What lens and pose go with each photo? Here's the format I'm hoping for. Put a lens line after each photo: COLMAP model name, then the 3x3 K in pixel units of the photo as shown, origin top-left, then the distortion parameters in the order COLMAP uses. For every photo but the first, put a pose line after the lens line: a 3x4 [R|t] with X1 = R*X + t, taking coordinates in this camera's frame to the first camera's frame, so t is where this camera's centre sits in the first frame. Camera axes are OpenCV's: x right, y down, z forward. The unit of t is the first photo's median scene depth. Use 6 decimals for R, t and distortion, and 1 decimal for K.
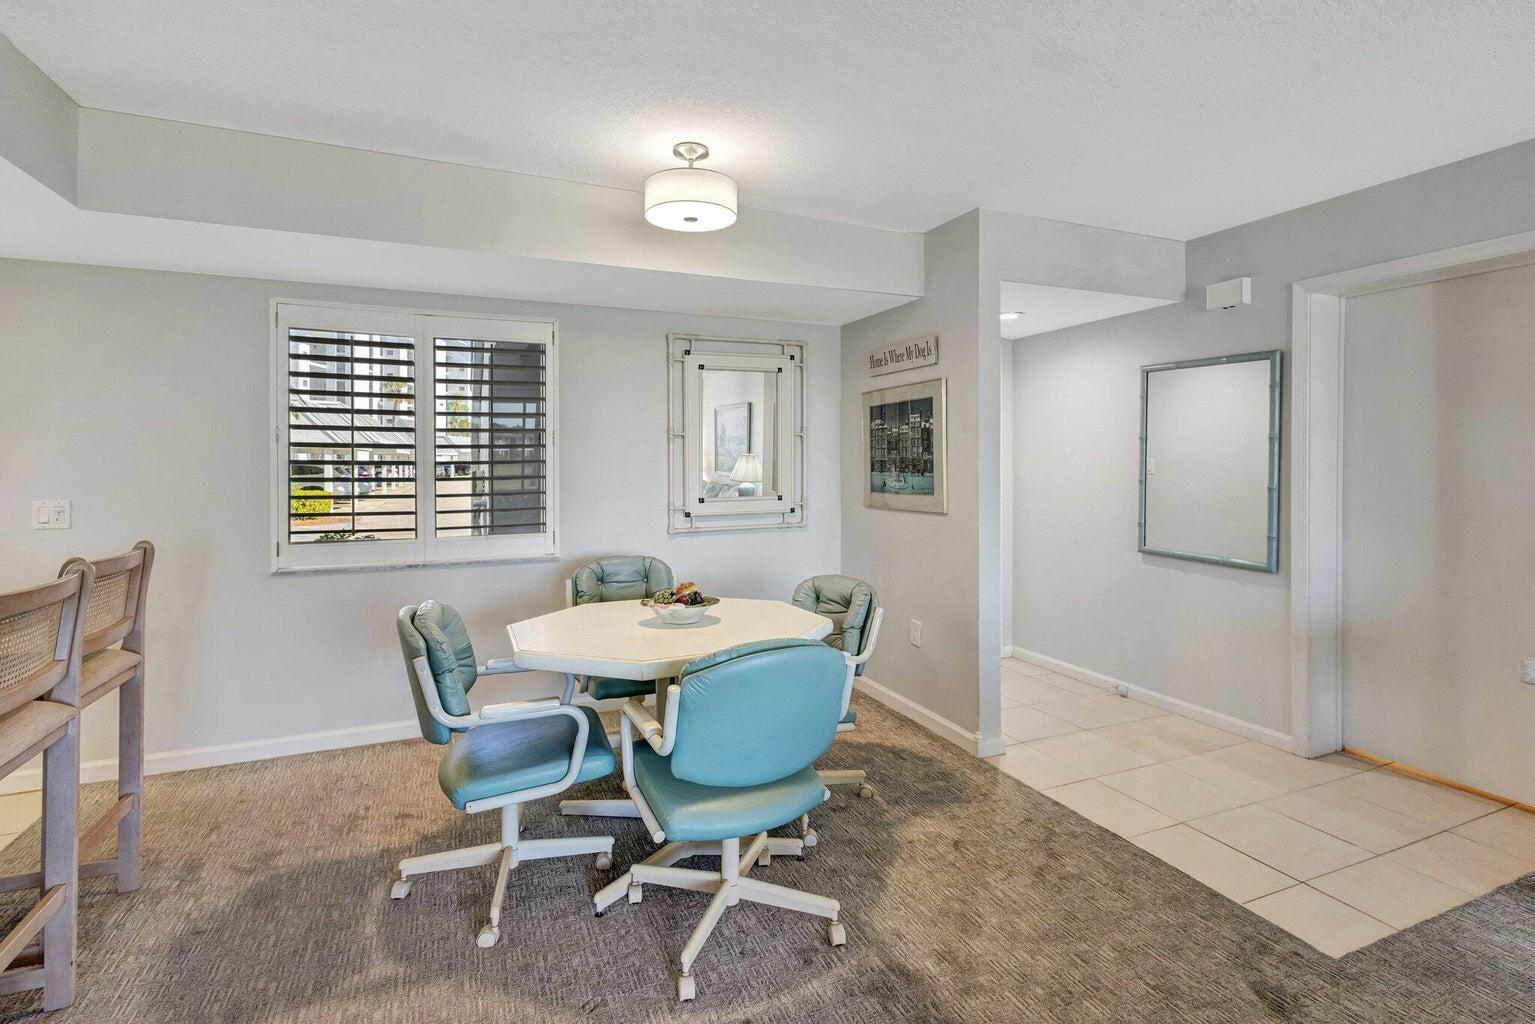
lens RADIAL K [[720.2, 0, 761.4], [0, 720.2, 466.1], [0, 0, 1]] dist [0.014699, -0.005722]
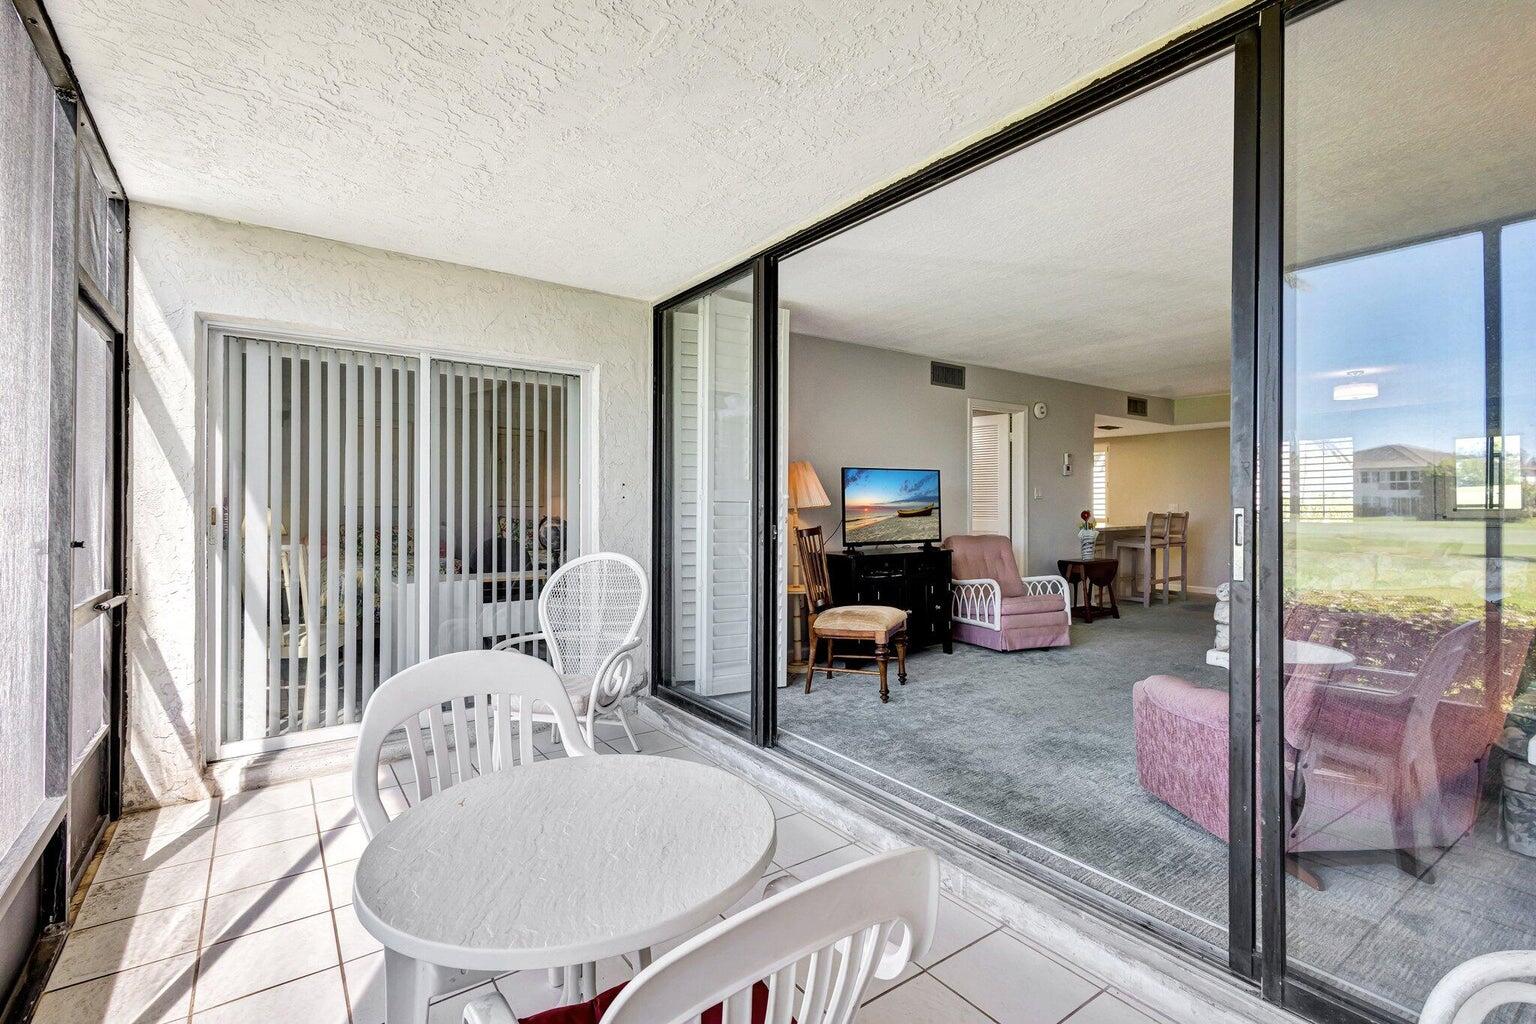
lens RADIAL K [[720.7, 0, 758.9], [0, 720.7, 496.9], [0, 0, 1]] dist [0.014699, -0.005722]
pose [[0.223613, -0.004351, -0.974668, 1.541115], [-0.007887, 0.999949, -0.006274, 0.042562], [0.974646, 0.009091, 0.223567, -1.329612]]
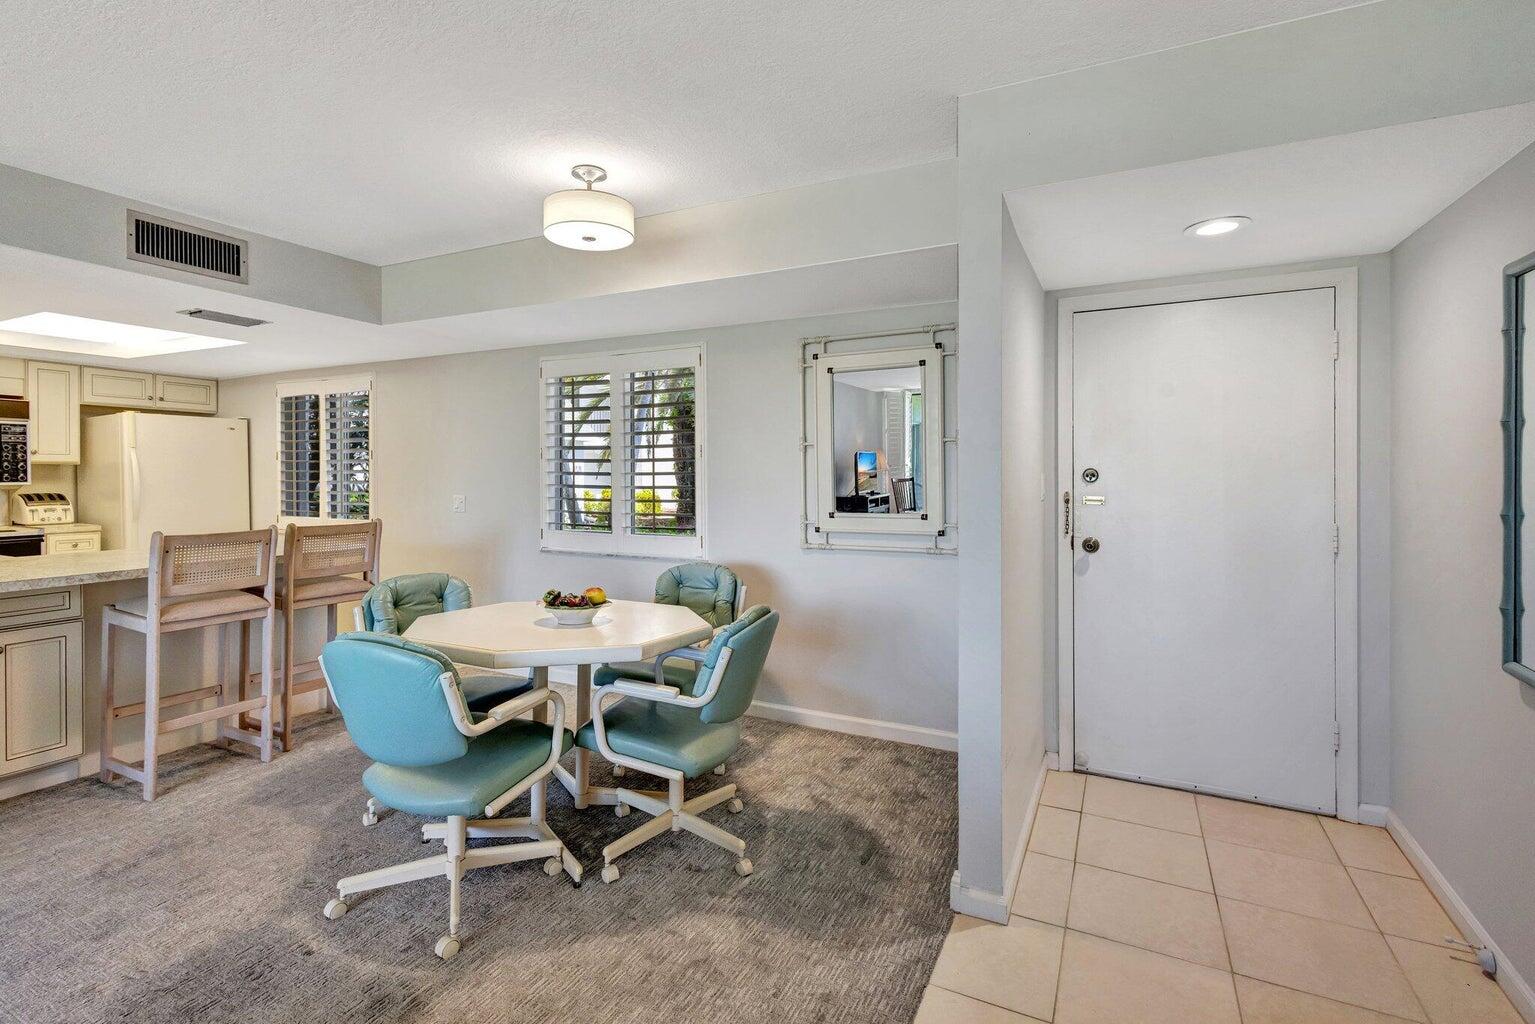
lens RADIAL K [[720.2, 0, 758.5], [0, 720.2, 479.5], [0, 0, 1]] dist [0.014699, -0.005722]
pose [[0.644455, 0.008454, -0.764596, 0.653068], [-0.007076, 0.999962, 0.005092, -0.002513], [0.764610, 0.002128, 0.644490, 0.391505]]
